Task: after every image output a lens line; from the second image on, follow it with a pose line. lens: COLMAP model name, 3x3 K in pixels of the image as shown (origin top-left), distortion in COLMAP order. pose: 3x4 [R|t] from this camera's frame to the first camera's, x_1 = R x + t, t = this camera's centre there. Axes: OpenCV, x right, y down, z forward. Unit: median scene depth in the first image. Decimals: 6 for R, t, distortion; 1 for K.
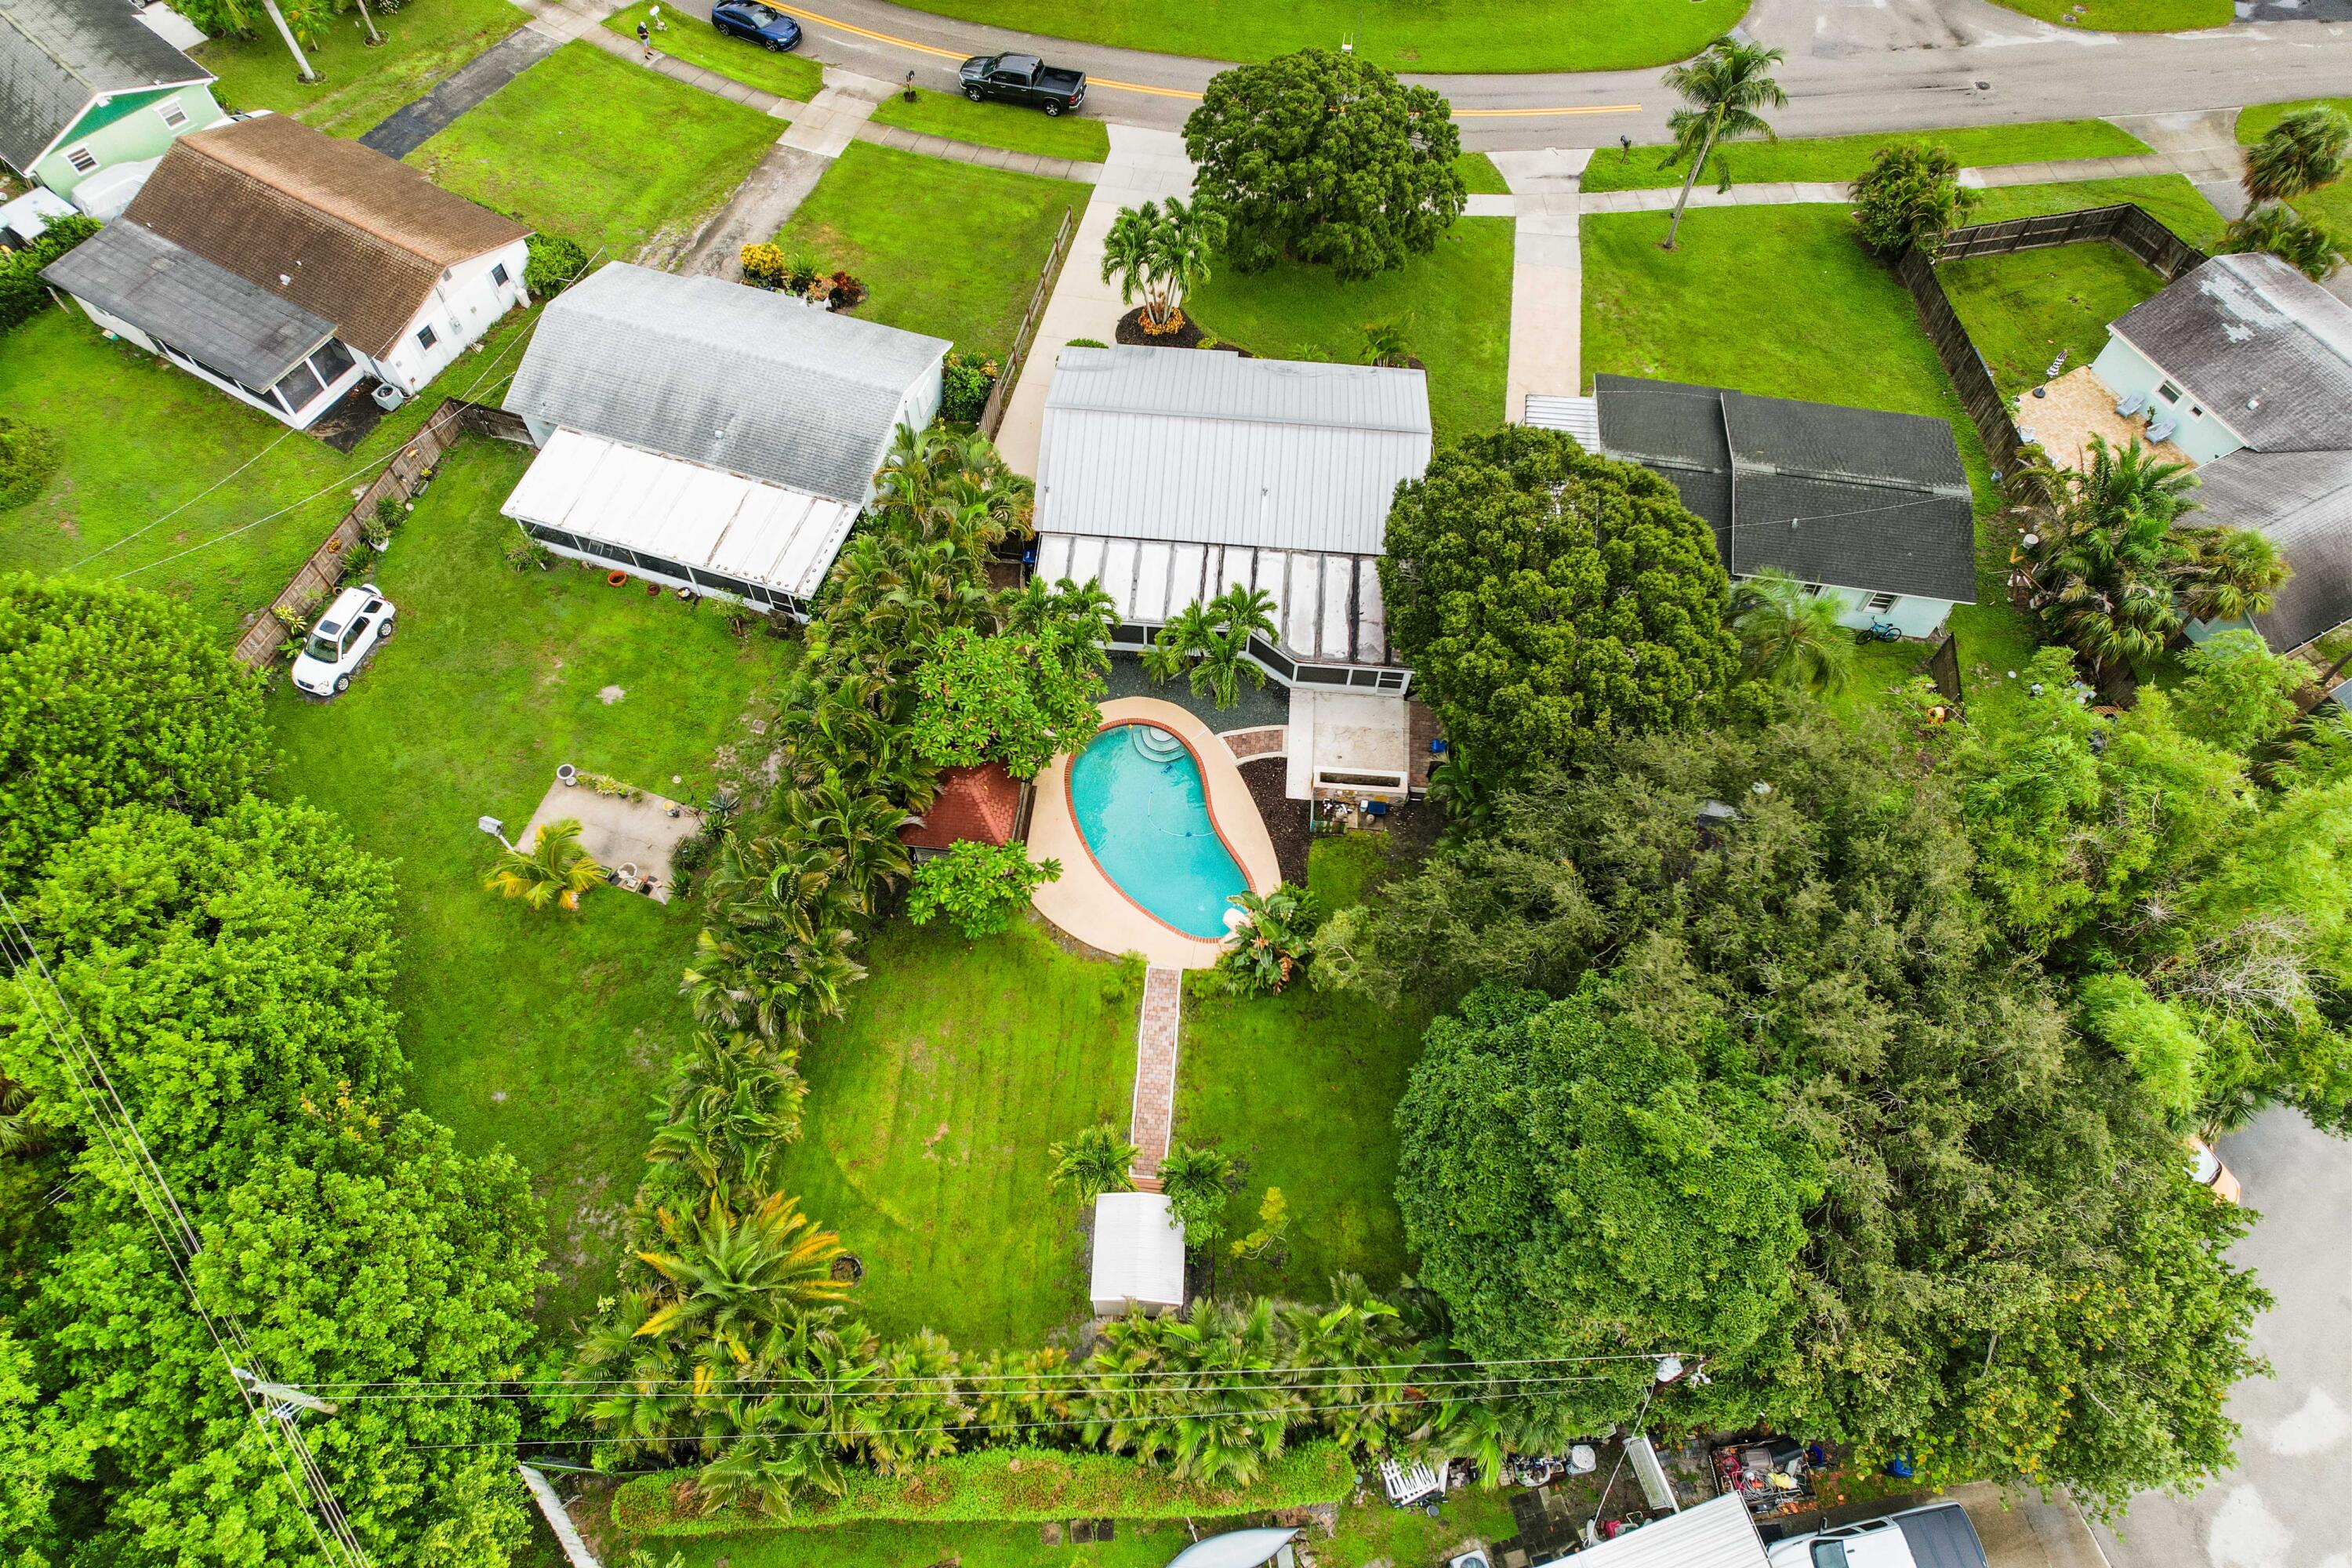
lens RADIAL K [[1453.4, 0, 1176.0], [0, 1453.4, 784.0], [0, 0, 1]] dist [-0.063927, 0.055444]
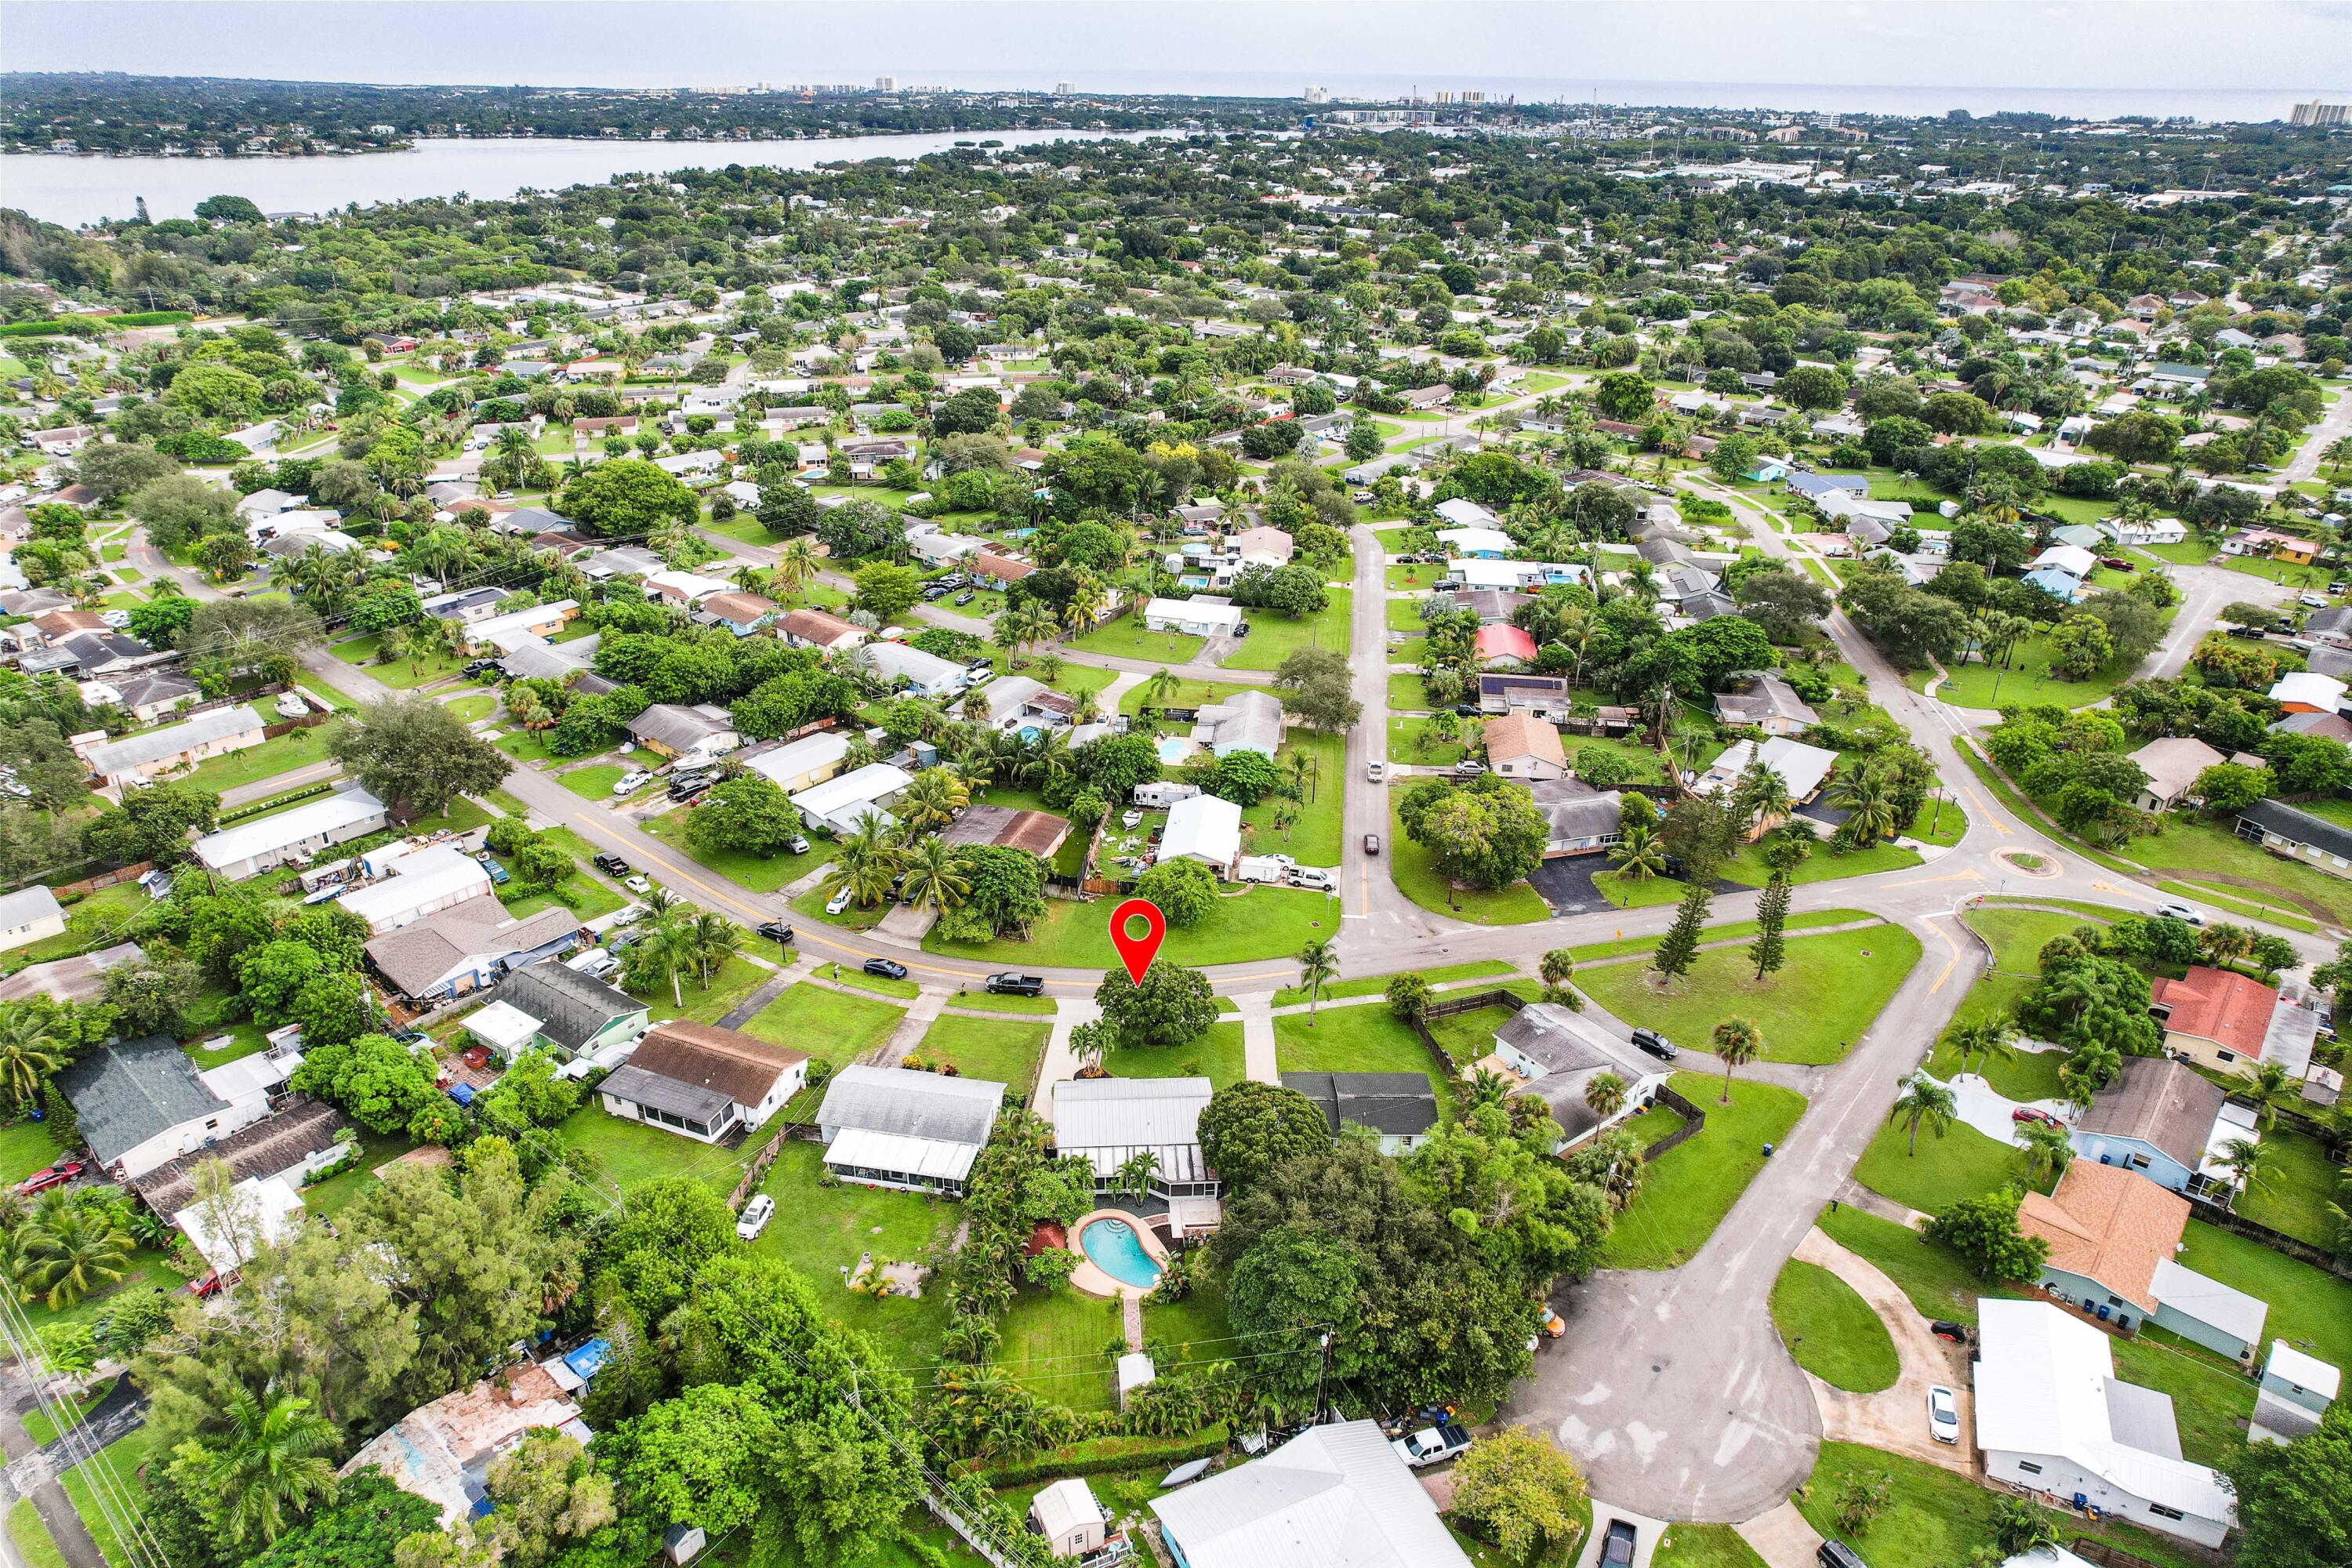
lens RADIAL K [[1453.4, 0, 1176.0], [0, 1453.4, 784.0], [0, 0, 1]] dist [-0.063927, 0.055444]
pose [[0.989702, -0.059939, 0.129987, -0.161178], [0.123578, 0.816056, -0.564607, 0.655561], [-0.072235, 0.574856, 0.815060, -1.206983]]
